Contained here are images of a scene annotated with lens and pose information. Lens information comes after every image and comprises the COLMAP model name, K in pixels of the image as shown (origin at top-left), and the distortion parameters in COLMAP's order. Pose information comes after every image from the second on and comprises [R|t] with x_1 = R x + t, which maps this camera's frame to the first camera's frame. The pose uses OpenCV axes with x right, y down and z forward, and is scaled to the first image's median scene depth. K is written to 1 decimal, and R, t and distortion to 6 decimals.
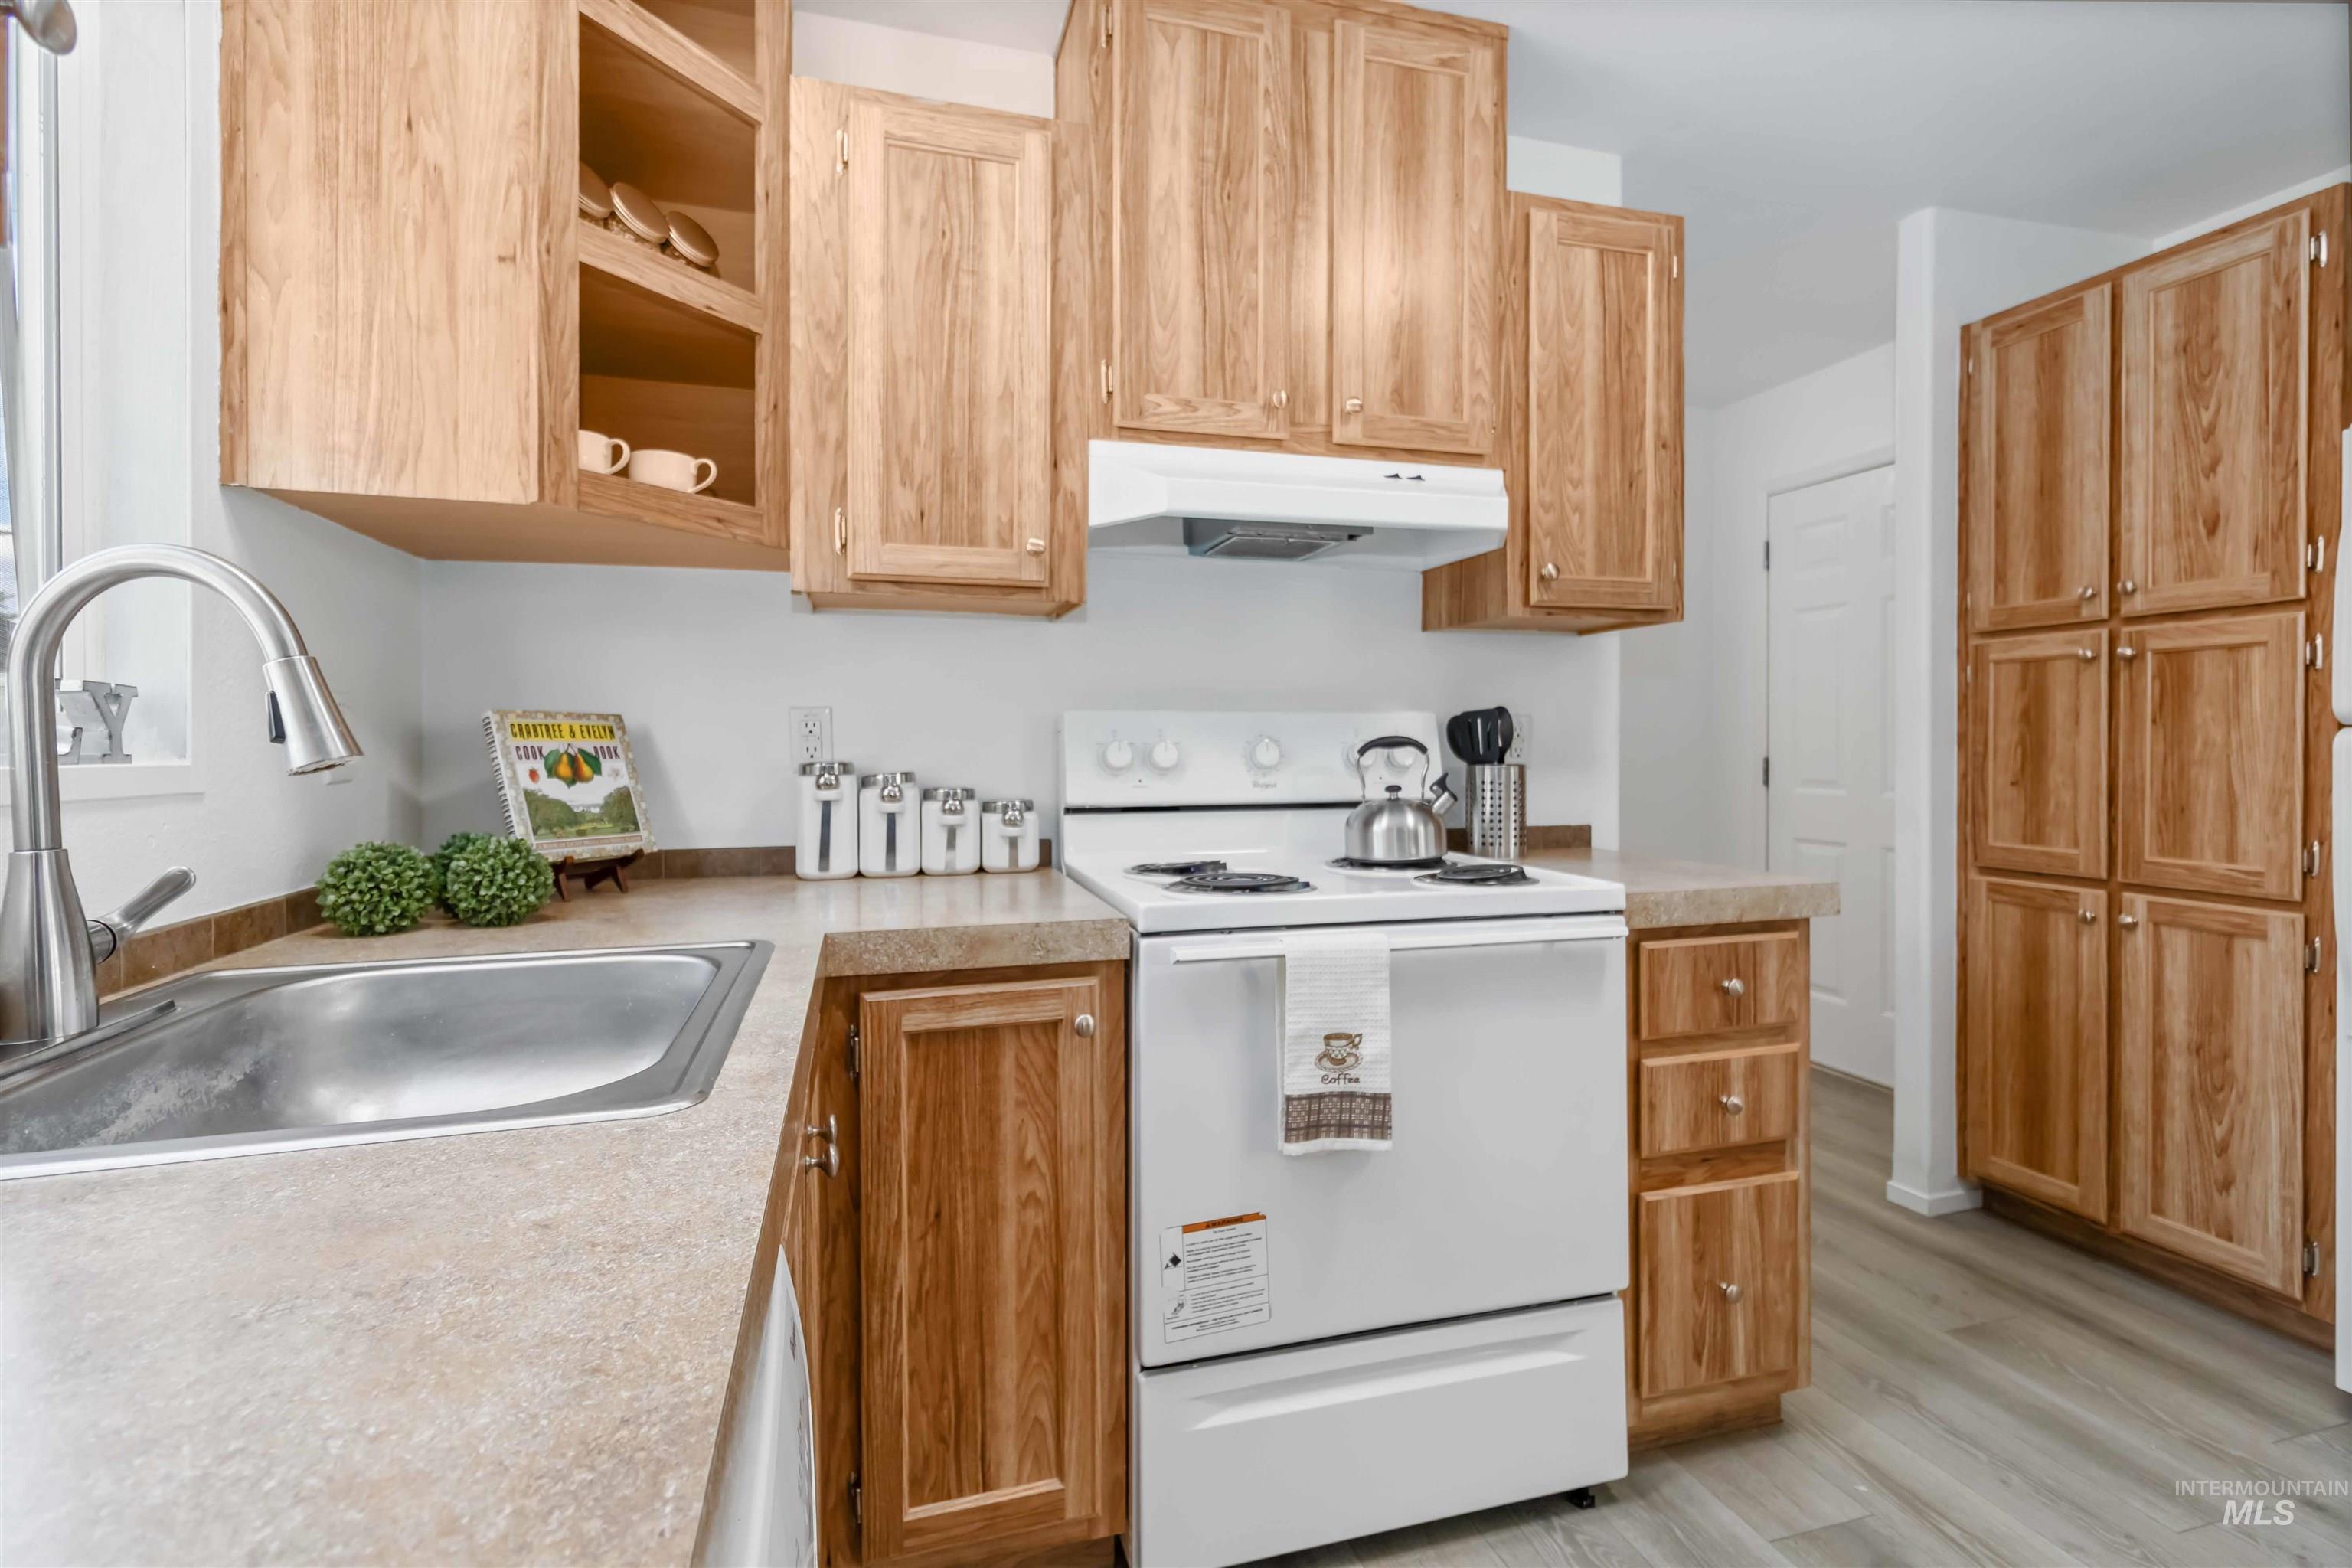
lens RADIAL K [[1102.2, 0, 1185.1], [0, 1102.2, 746.8], [0, 0, 1]] dist [0.003797, 0.000230]
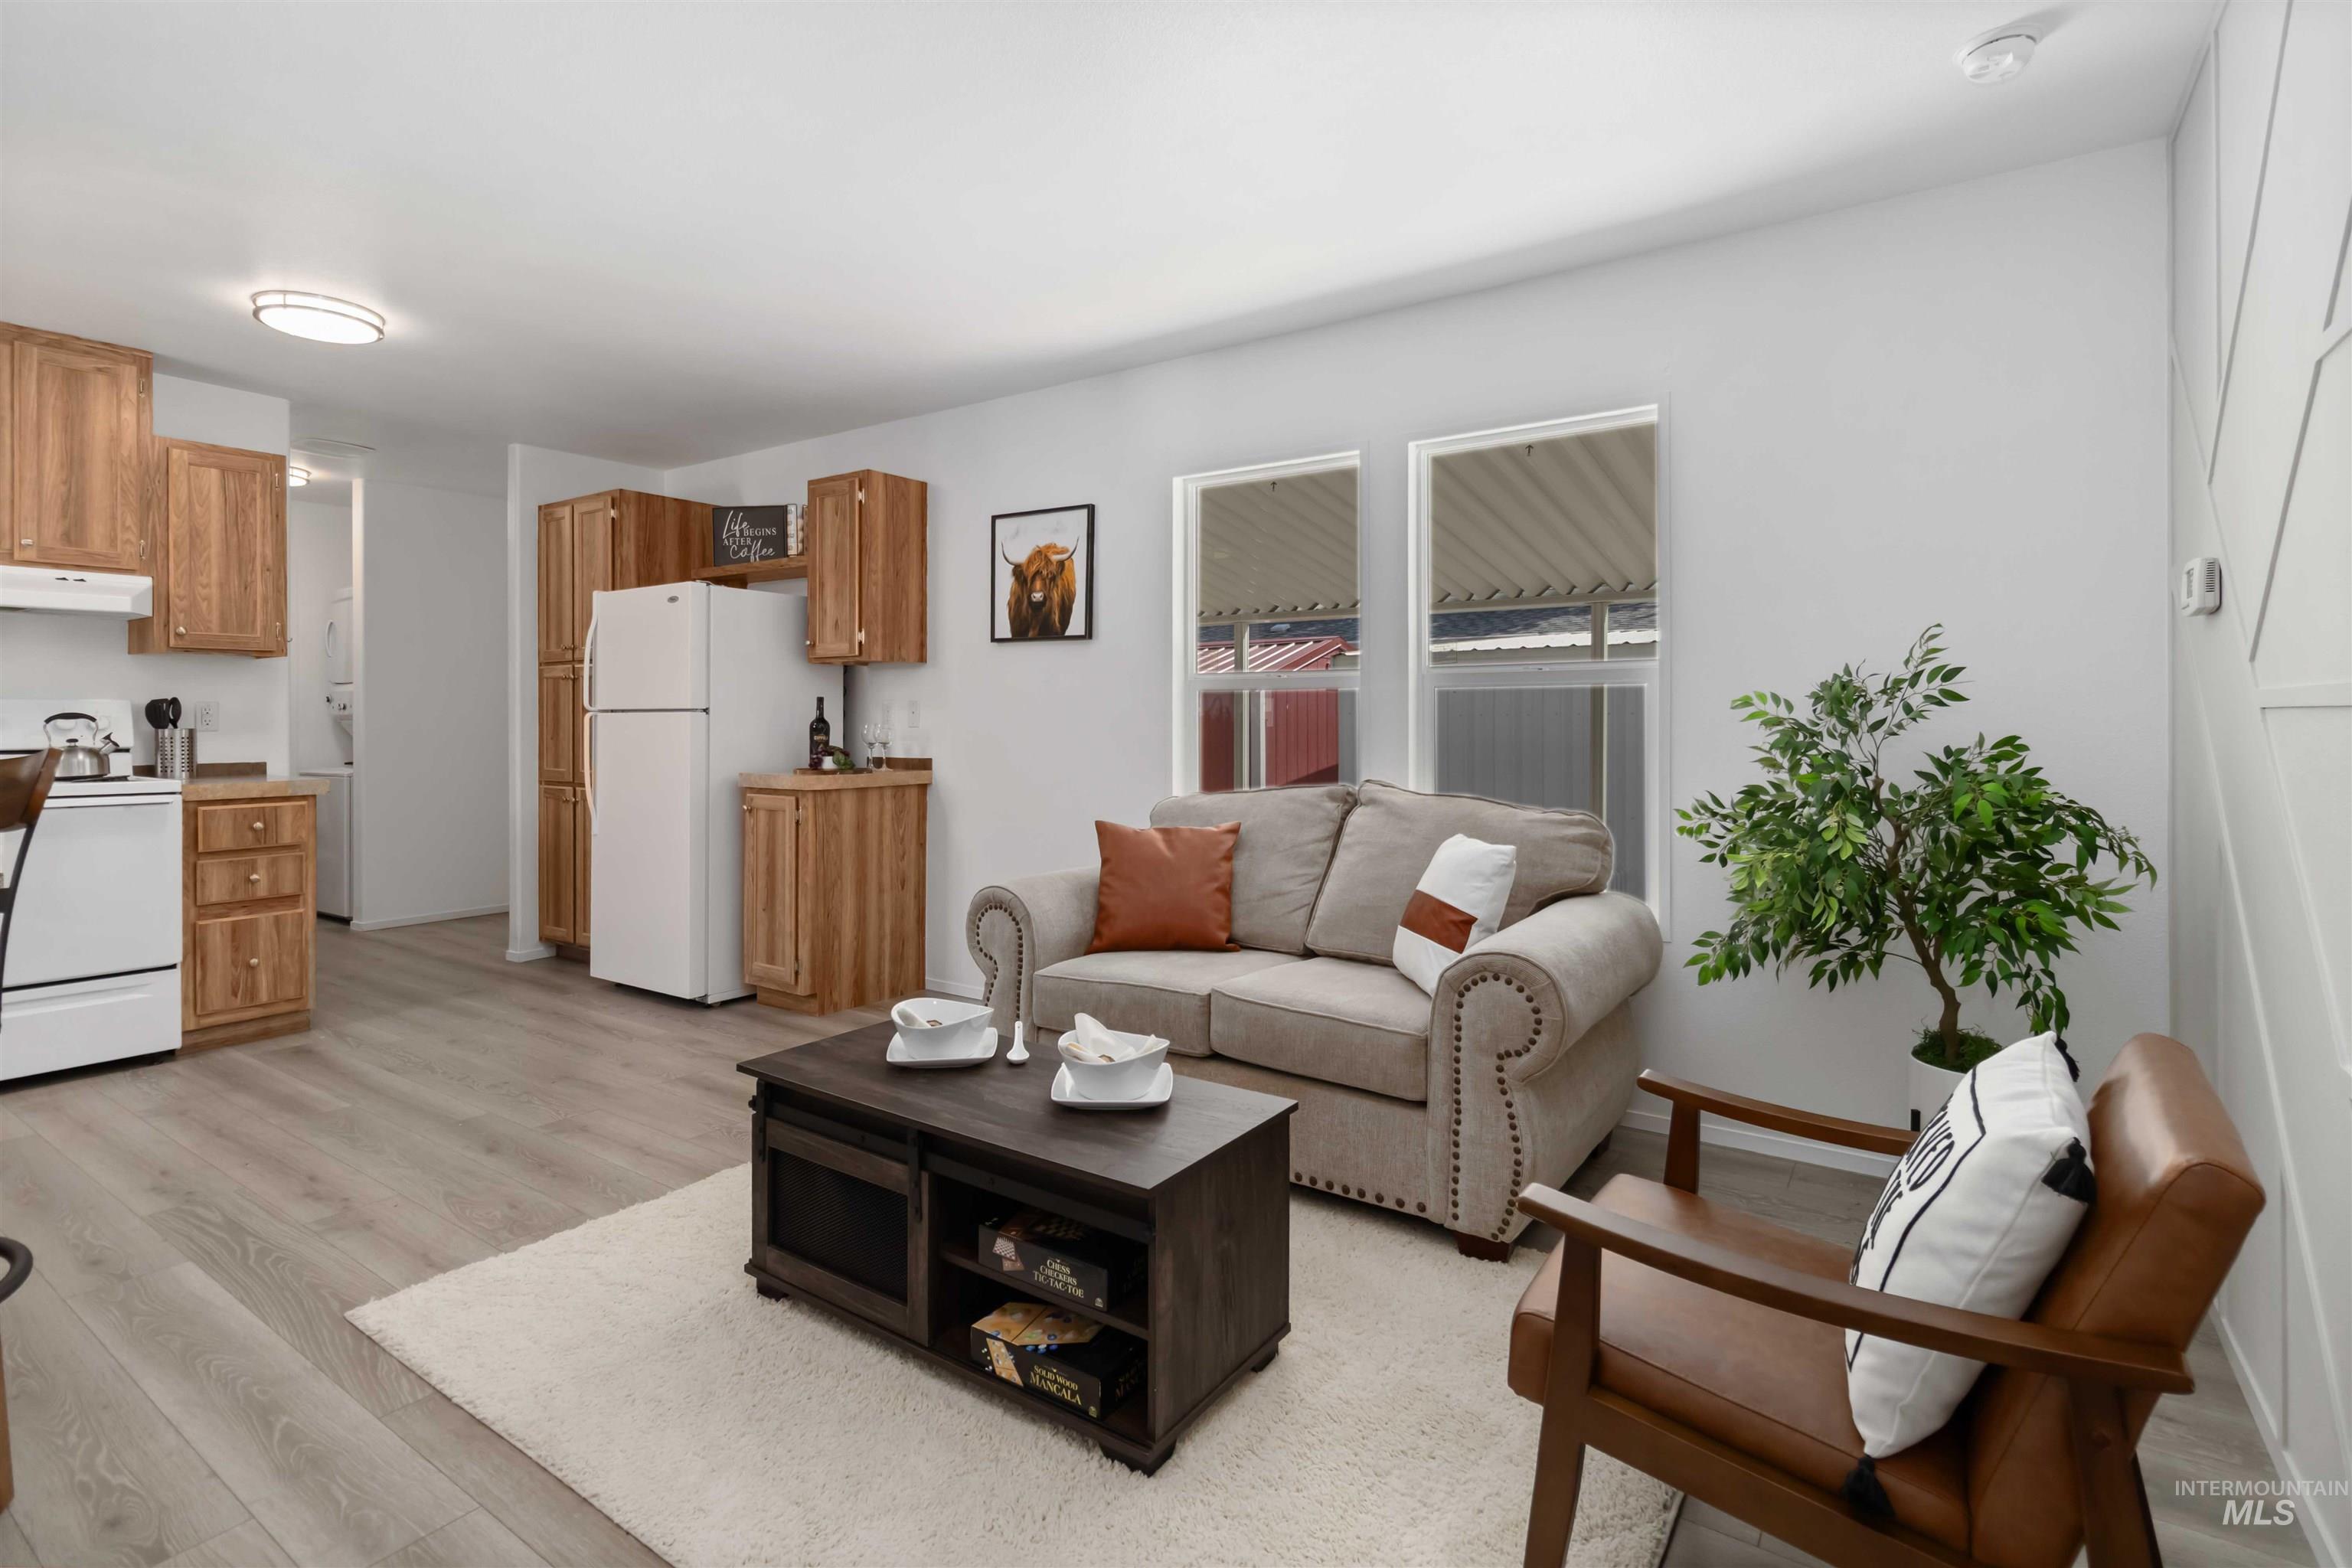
lens RADIAL K [[1120.3, 0, 1179.2], [0, 1120.3, 720.9], [0, 0, 1]] dist [0.003134, 0.000294]
pose [[0.776347, 0.000799, 0.630305, 0.508491], [0.001780, 0.999992, -0.003460, 0.015746], [-0.630303, 0.003808, 0.776340, -1.921070]]
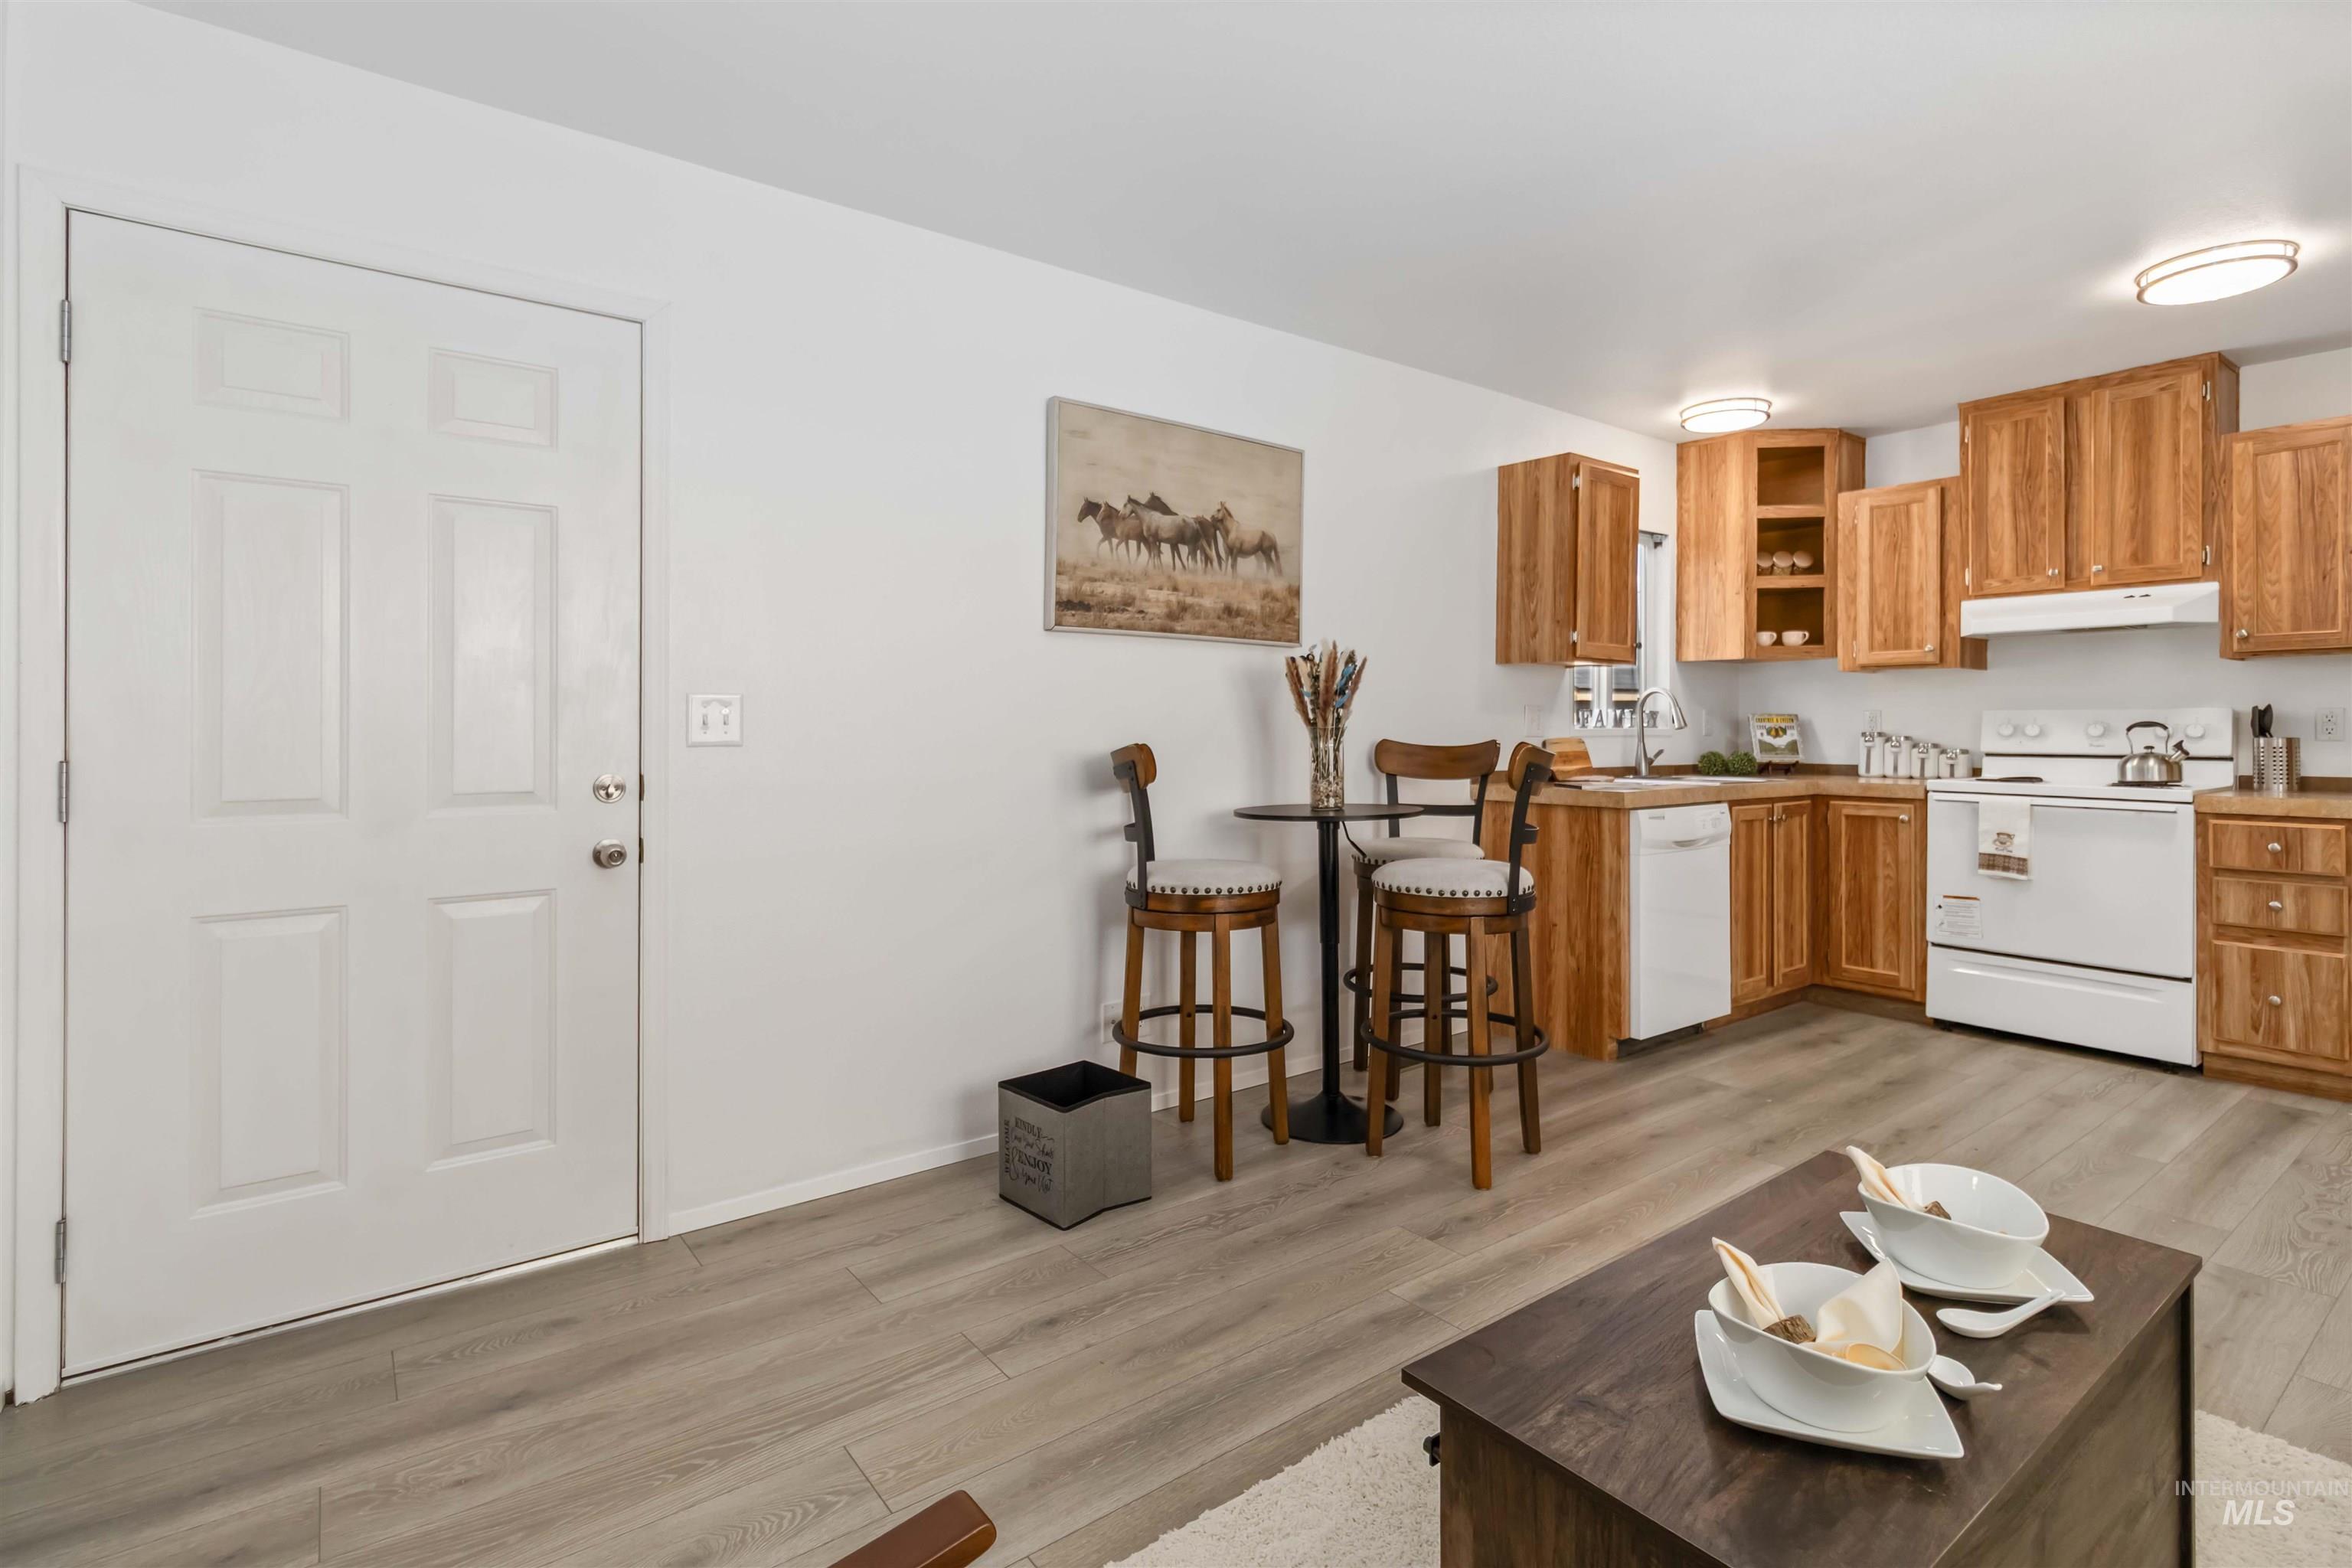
lens RADIAL K [[1120.3, 0, 1179.2], [0, 1120.3, 720.9], [0, 0, 1]] dist [0.003134, 0.000294]
pose [[0.354621, -0.001254, -0.935009, 1.668375], [-0.006408, 0.999972, -0.003772, 0.009547], [0.934988, 0.007329, 0.354603, -1.551943]]
